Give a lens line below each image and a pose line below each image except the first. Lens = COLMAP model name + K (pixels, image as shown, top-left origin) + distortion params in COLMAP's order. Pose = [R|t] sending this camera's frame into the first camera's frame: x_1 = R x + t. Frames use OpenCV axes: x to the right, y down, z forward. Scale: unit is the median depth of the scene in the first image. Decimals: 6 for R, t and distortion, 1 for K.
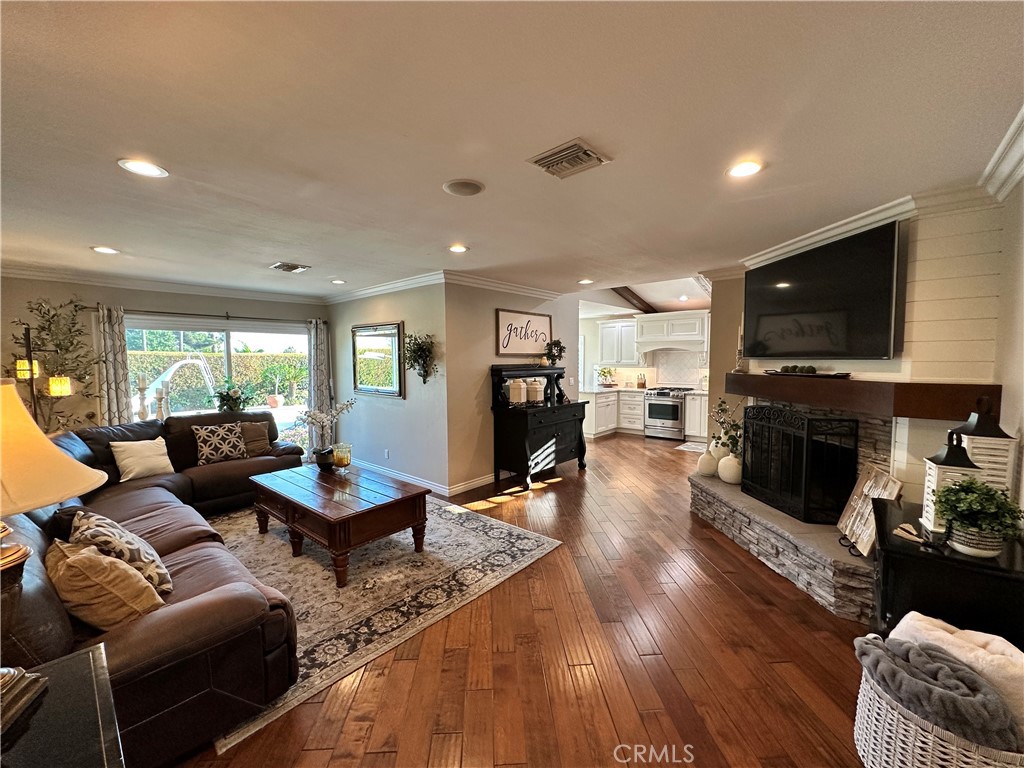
lens RADIAL K [[408.1, 0, 512.6], [0, 408.1, 384.2], [0, 0, 1]] dist [0.002348, 0.000068]
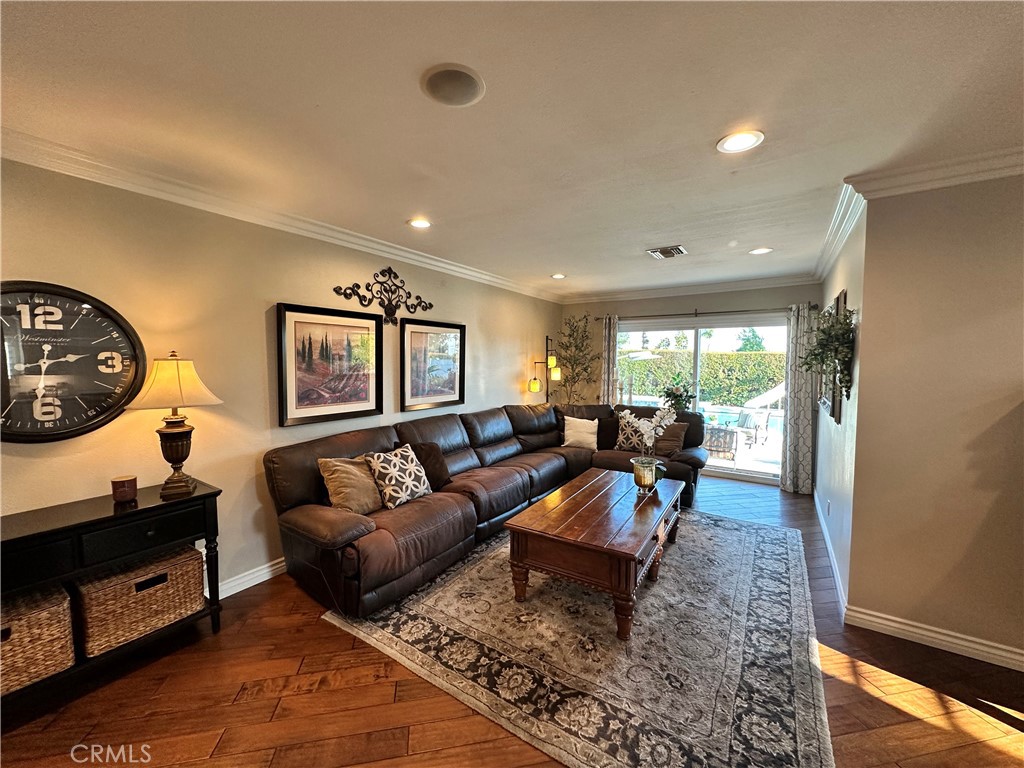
lens RADIAL K [[408.1, 0, 508.4], [0, 408.1, 386.0], [0, 0, 1]] dist [0.002348, 0.000068]
pose [[0.139396, 0.070295, -0.987739, 0.364175], [-0.069100, 0.995736, 0.061112, -0.031255], [0.987823, 0.059734, 0.143659, 0.657292]]
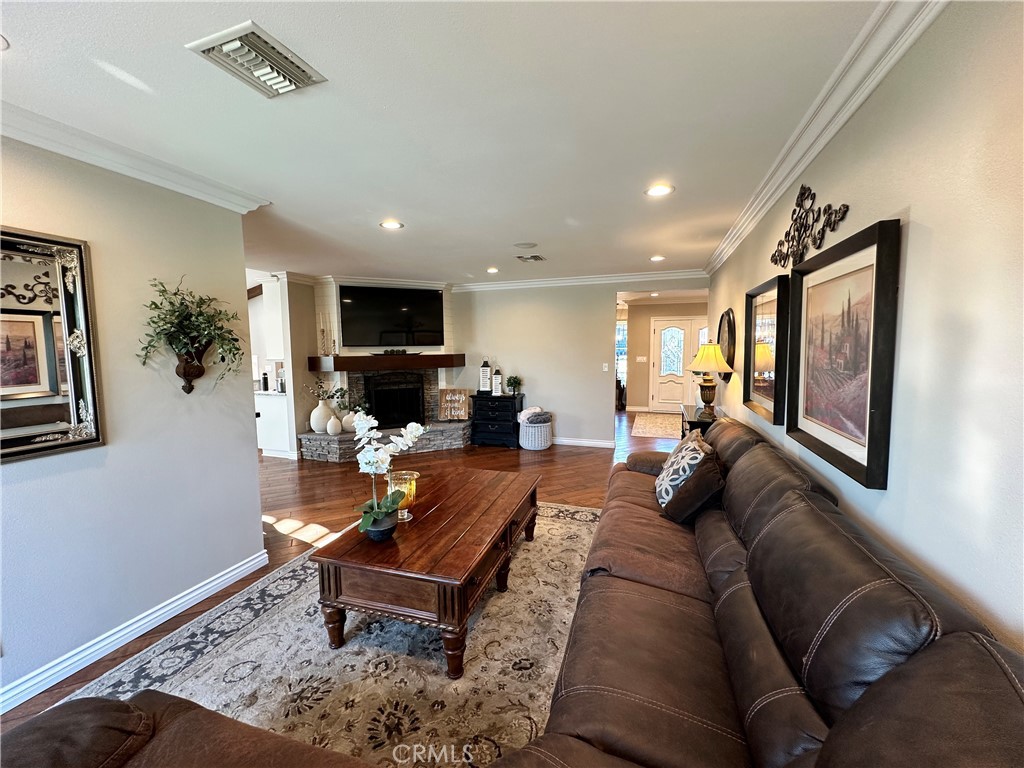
lens RADIAL K [[408.1, 0, 508.0], [0, 408.1, 380.0], [0, 0, 1]] dist [0.002348, 0.000068]
pose [[-0.385983, -0.063213, 0.920338, -1.136384], [0.071686, 0.992578, 0.098239, -0.050617], [-0.919716, 0.103893, -0.378586, 1.162160]]
